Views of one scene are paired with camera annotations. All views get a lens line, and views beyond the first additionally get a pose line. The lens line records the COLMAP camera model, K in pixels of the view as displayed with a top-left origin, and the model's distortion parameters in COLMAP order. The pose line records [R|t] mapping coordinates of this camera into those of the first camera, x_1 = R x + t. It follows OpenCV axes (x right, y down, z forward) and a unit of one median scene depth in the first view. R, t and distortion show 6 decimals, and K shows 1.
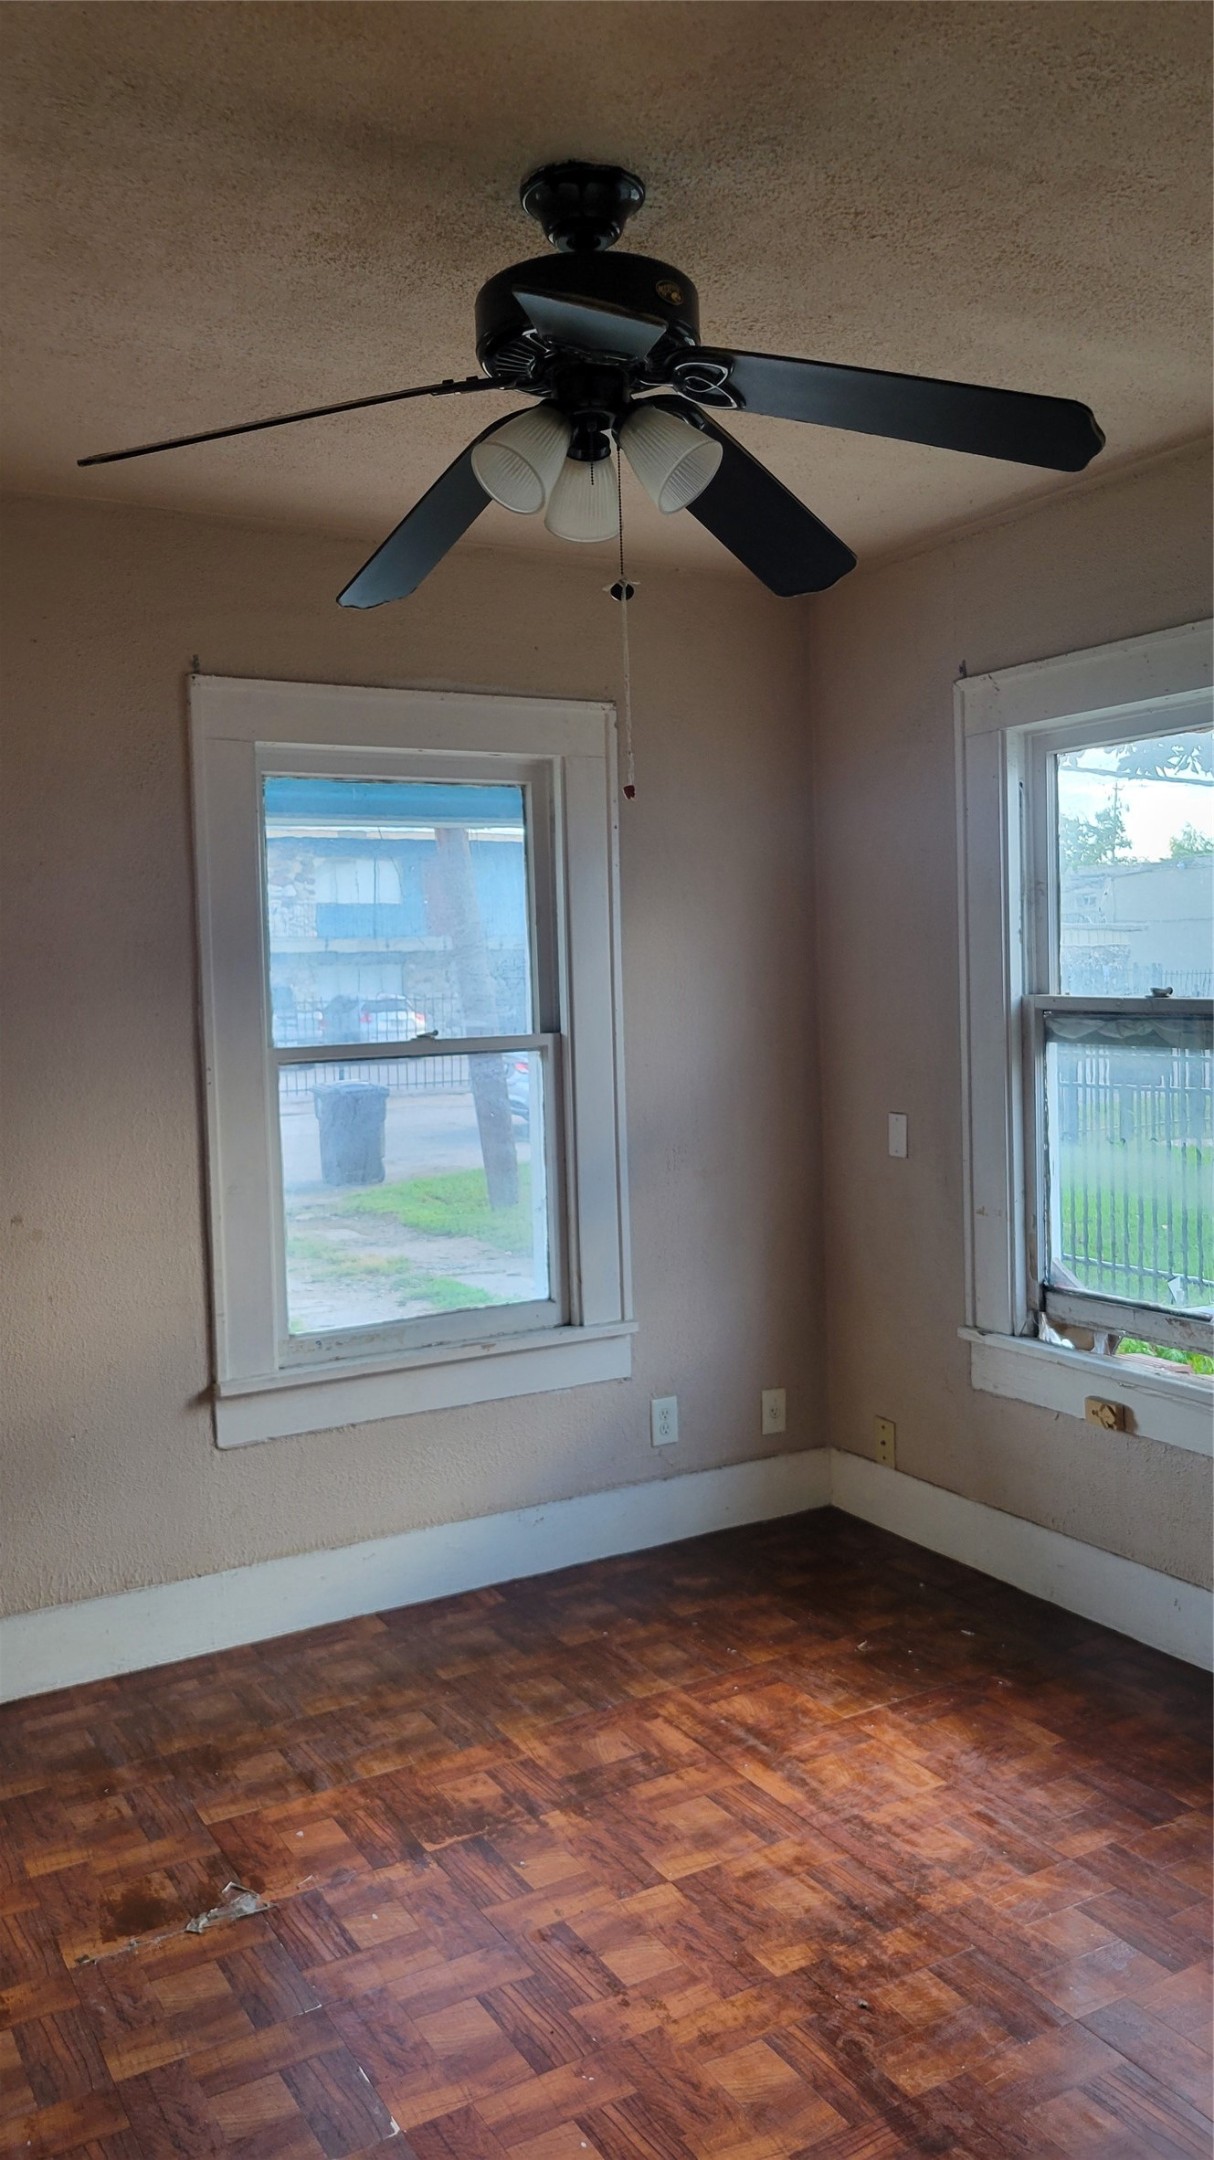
lens RADIAL K [[1637.0, 0, 612.4], [0, 1637.0, 1062.7], [0, 0, 1]] dist [0.056467, -0.046886]
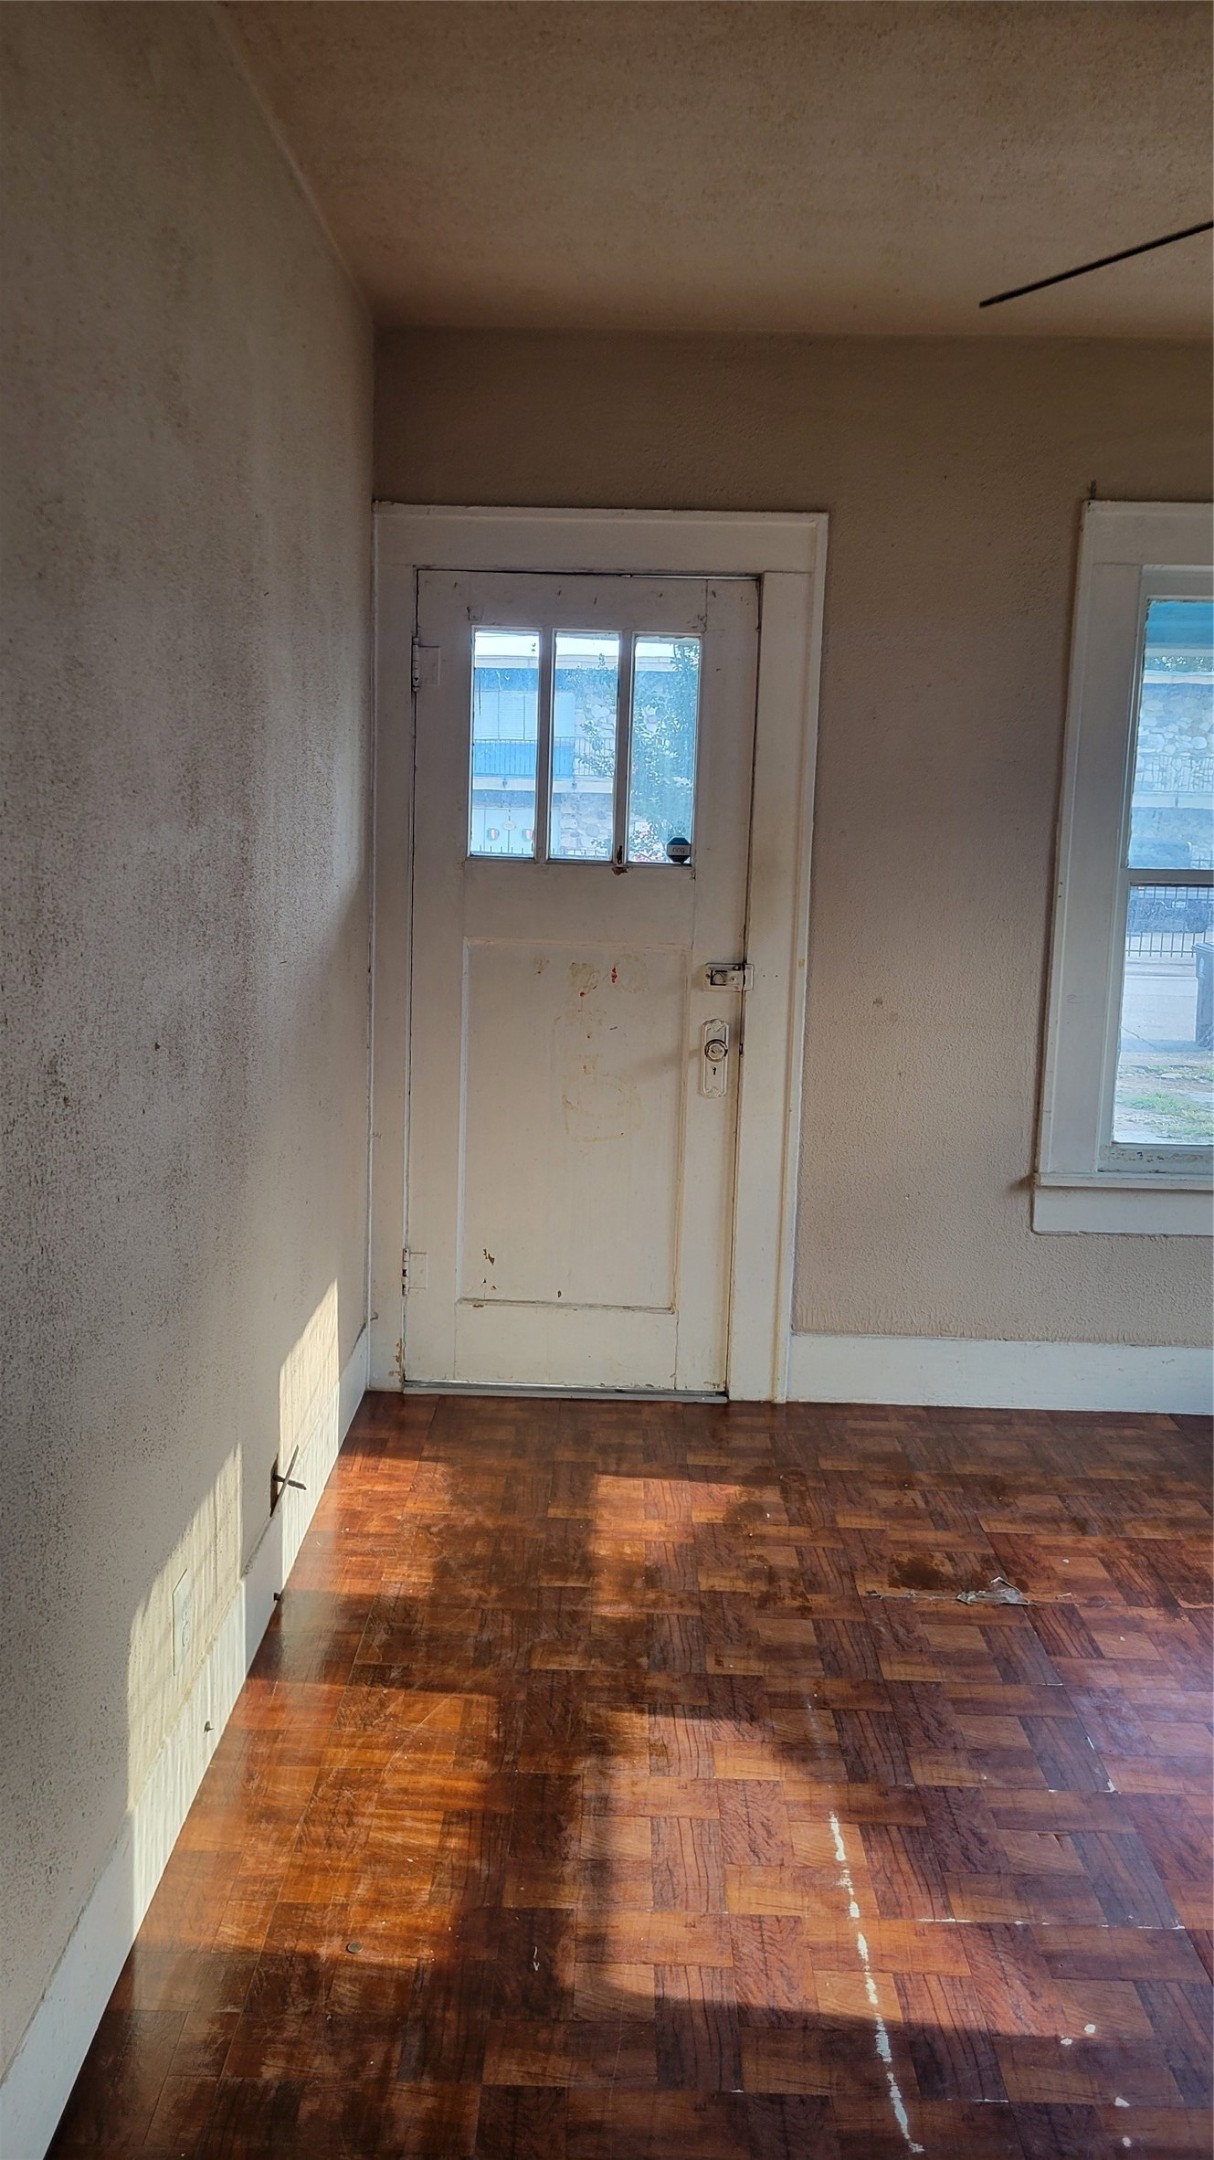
lens RADIAL K [[1637.0, 0, 607.5], [0, 1637.0, 1081.2], [0, 0, 1]] dist [0.056467, -0.046886]
pose [[0.860243, 0.121258, -0.495256, 0.057130], [-0.072423, 0.990521, 0.116722, 0.034949], [0.504715, -0.064542, 0.860870, -0.096563]]
